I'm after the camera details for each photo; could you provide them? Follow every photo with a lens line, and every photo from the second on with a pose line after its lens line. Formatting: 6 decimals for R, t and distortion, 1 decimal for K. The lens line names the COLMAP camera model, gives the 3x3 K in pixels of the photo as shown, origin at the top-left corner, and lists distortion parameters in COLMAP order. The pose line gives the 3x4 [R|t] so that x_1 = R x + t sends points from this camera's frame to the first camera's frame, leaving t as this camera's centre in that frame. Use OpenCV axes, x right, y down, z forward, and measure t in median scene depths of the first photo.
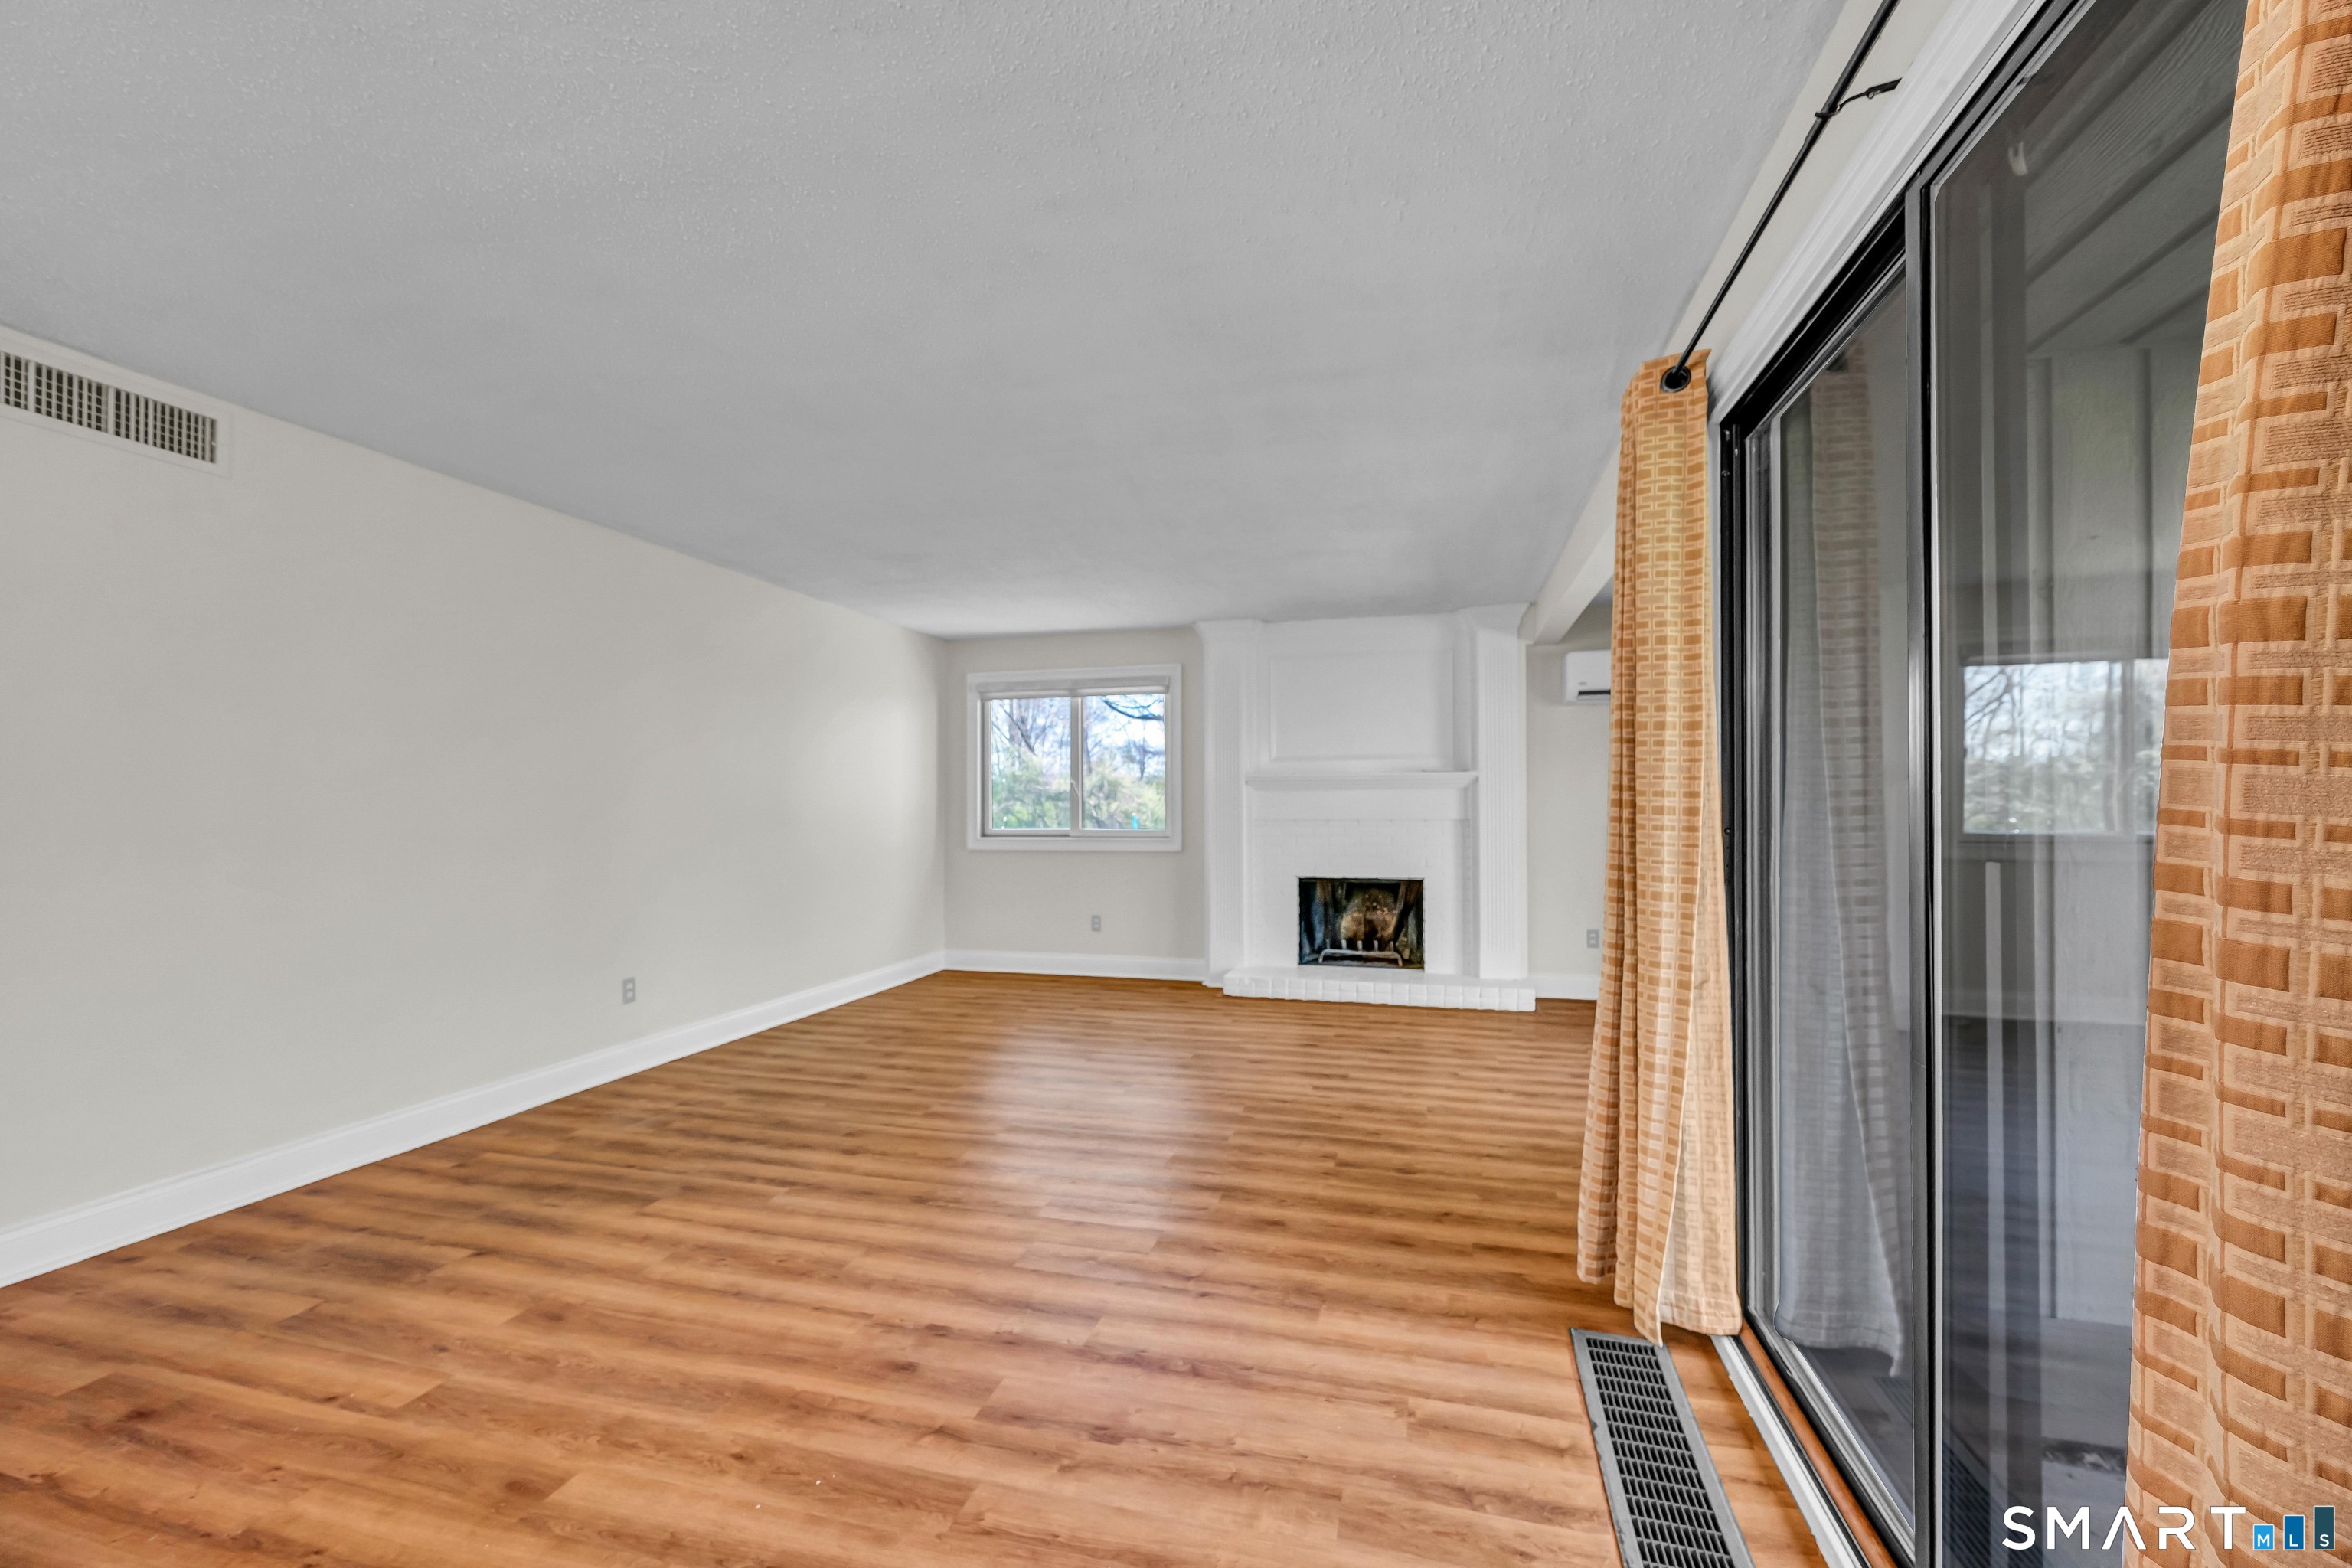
lens RADIAL K [[924.5, 0, 1182.5], [0, 924.5, 808.9], [0, 0, 1]] dist [0.000393, -0.000102]
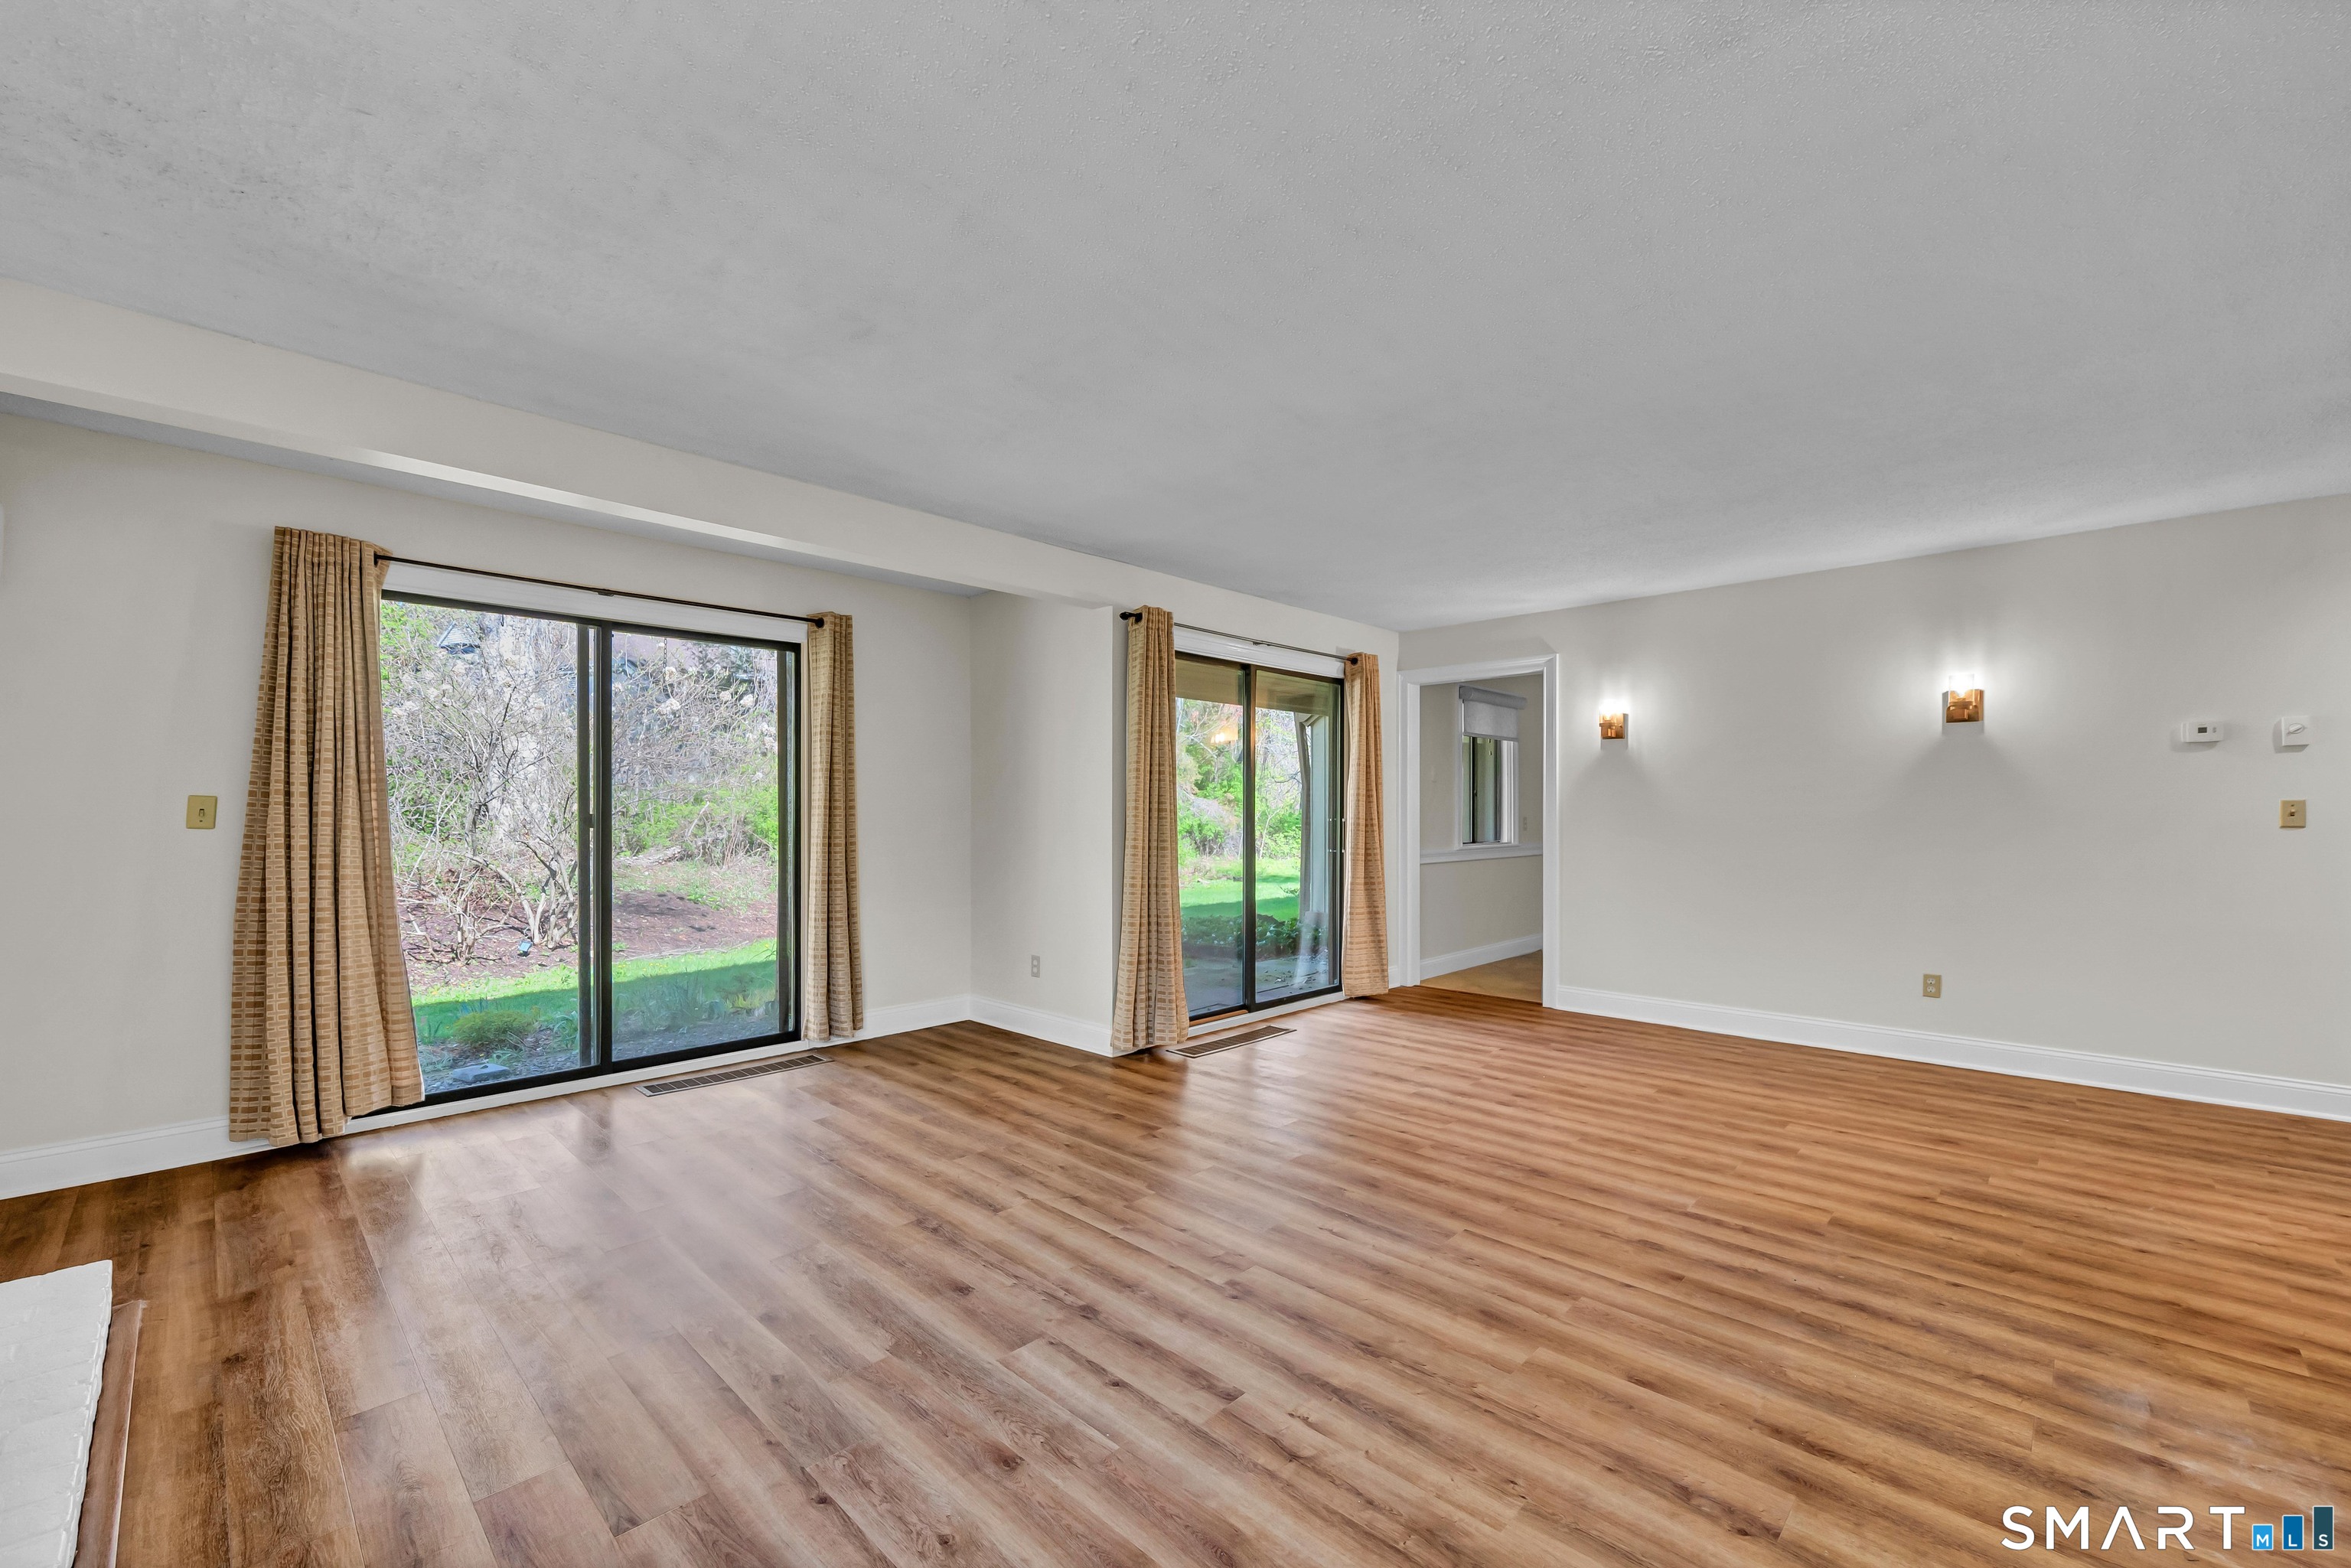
lens RADIAL K [[966.0, 0, 1183.5], [0, 966.0, 802.5], [0, 0, 1]] dist [0.000563, -0.000311]
pose [[-0.875089, 0.006525, 0.483917, -0.486239], [0.002843, 0.999961, -0.008343, -0.003986], [-0.483953, -0.005925, -0.875074, 2.271137]]
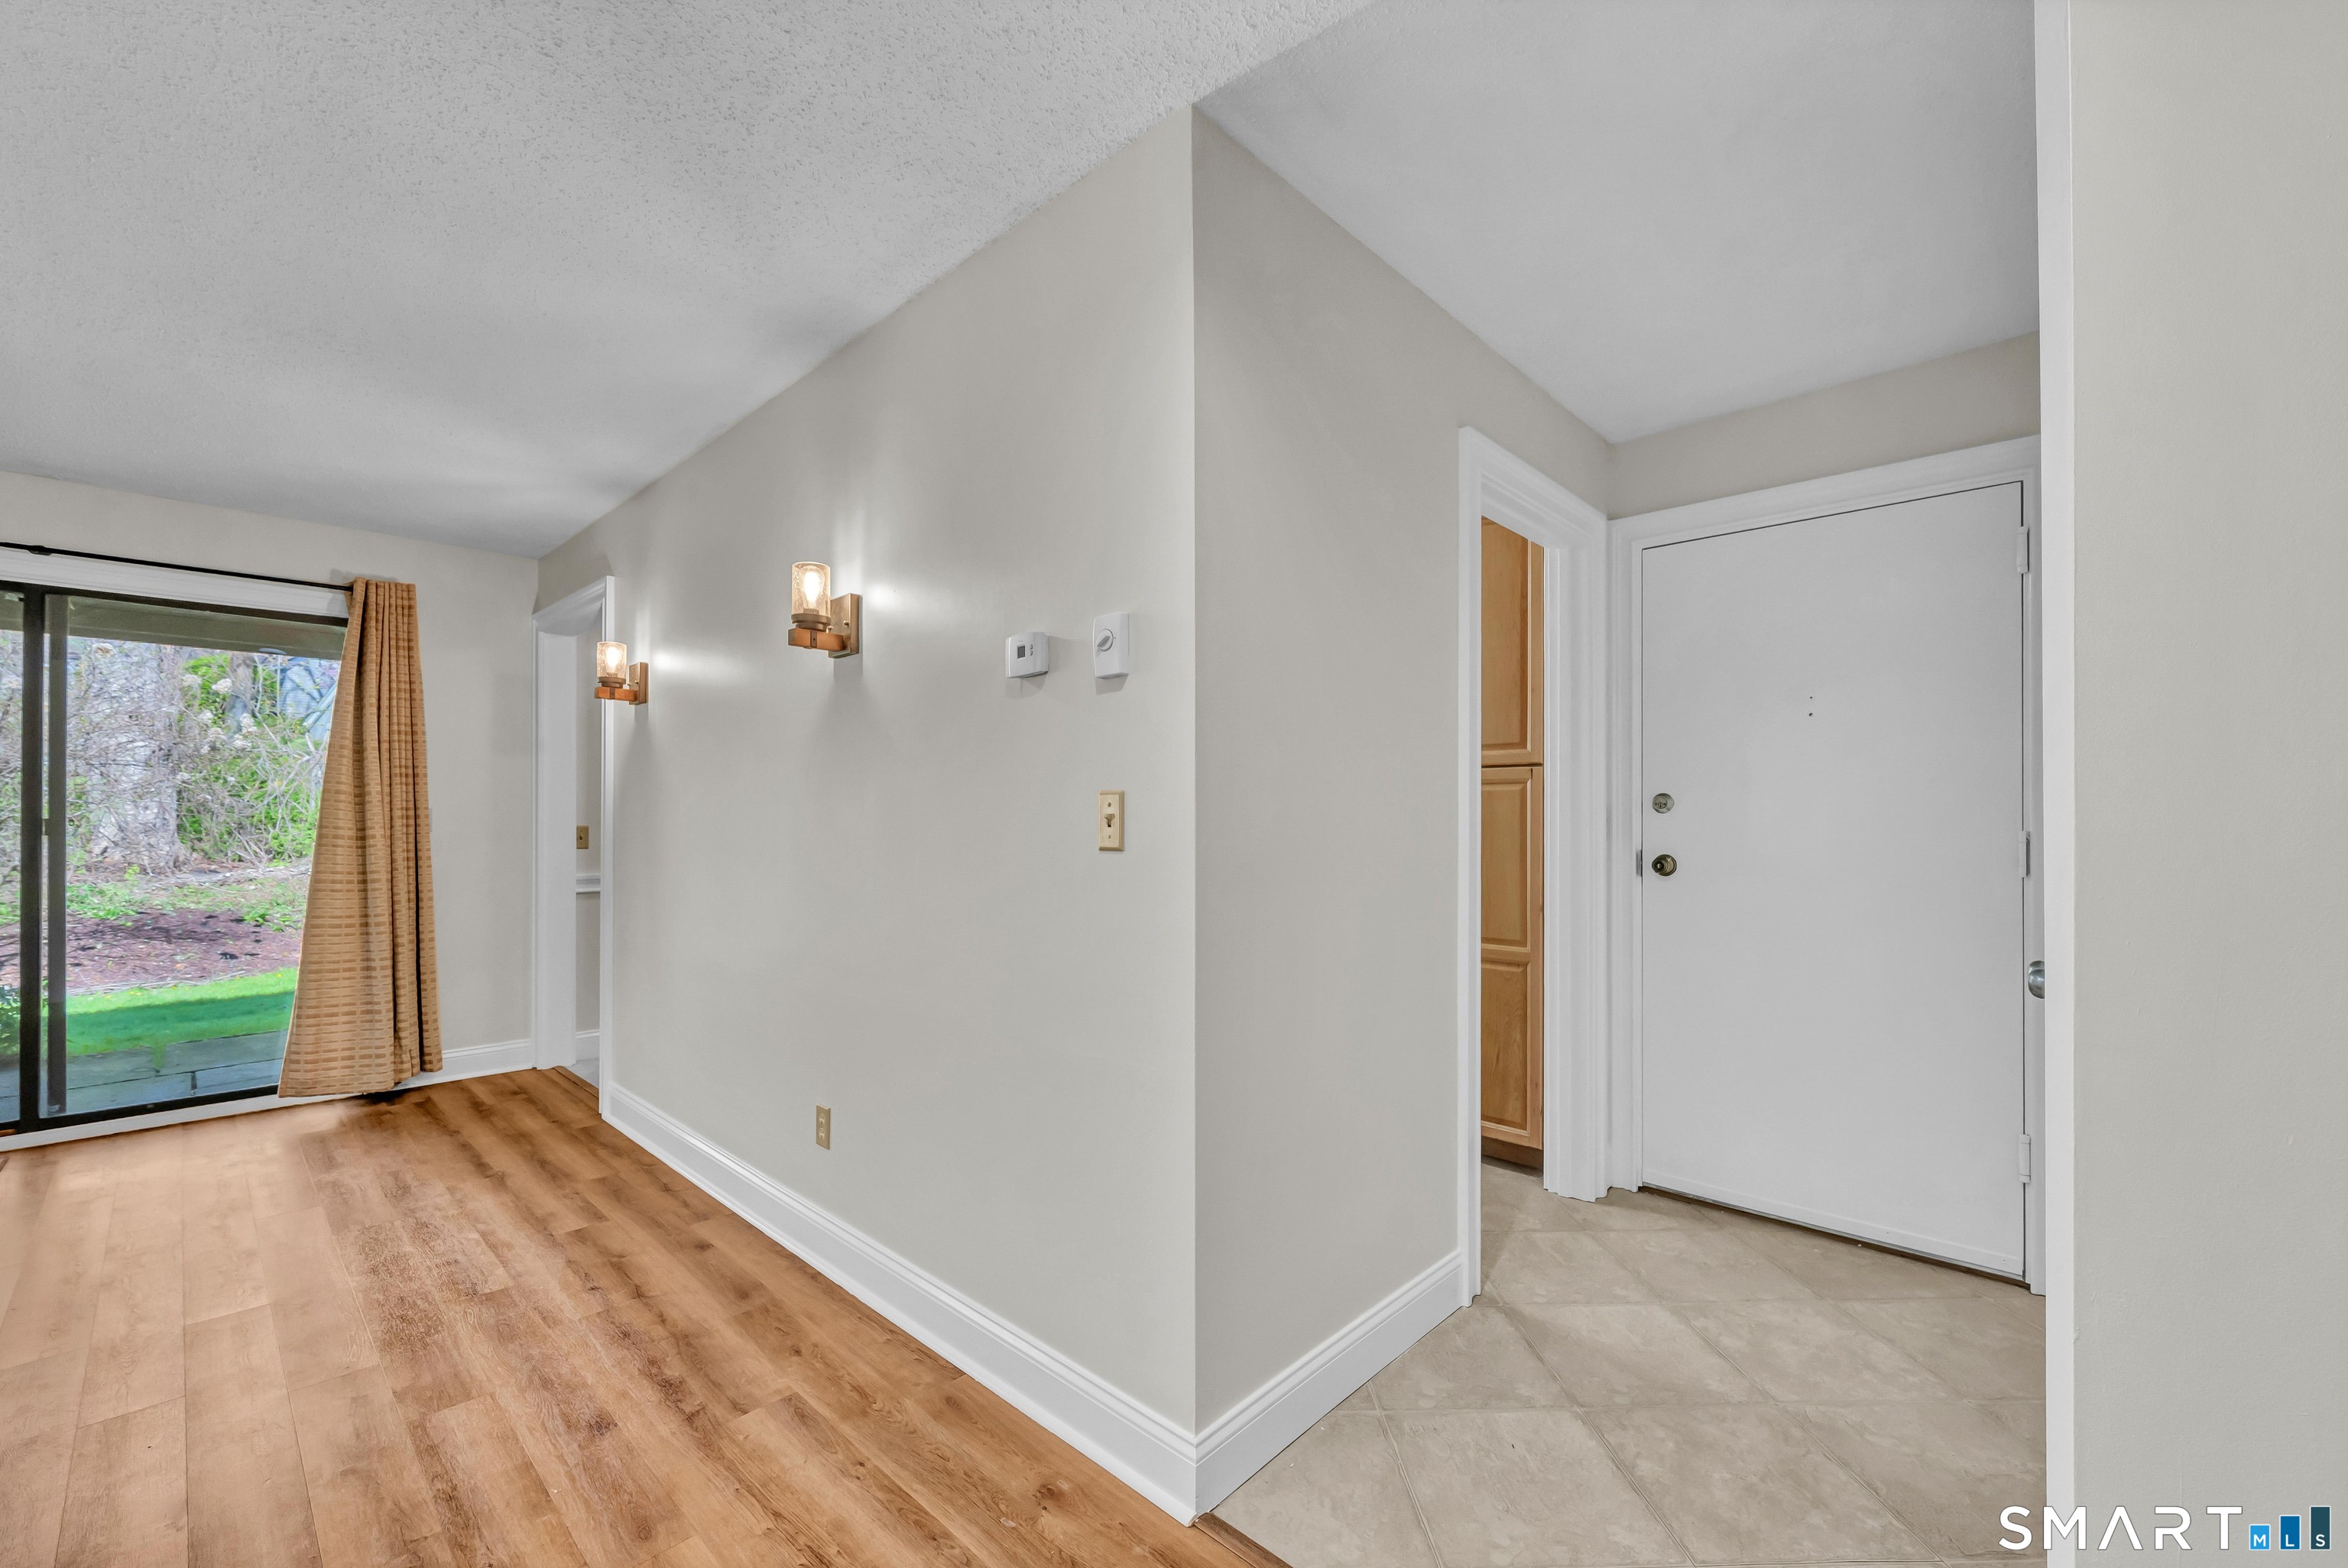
lens RADIAL K [[944.2, 0, 1189.2], [0, 944.2, 811.7], [0, 0, 1]] dist [0.002175, 0.000210]
pose [[-0.882644, 0.003236, 0.470031, -1.559003], [0.001689, 0.999992, -0.003714, 0.000687], [-0.470039, -0.002484, -0.882642, 0.822028]]
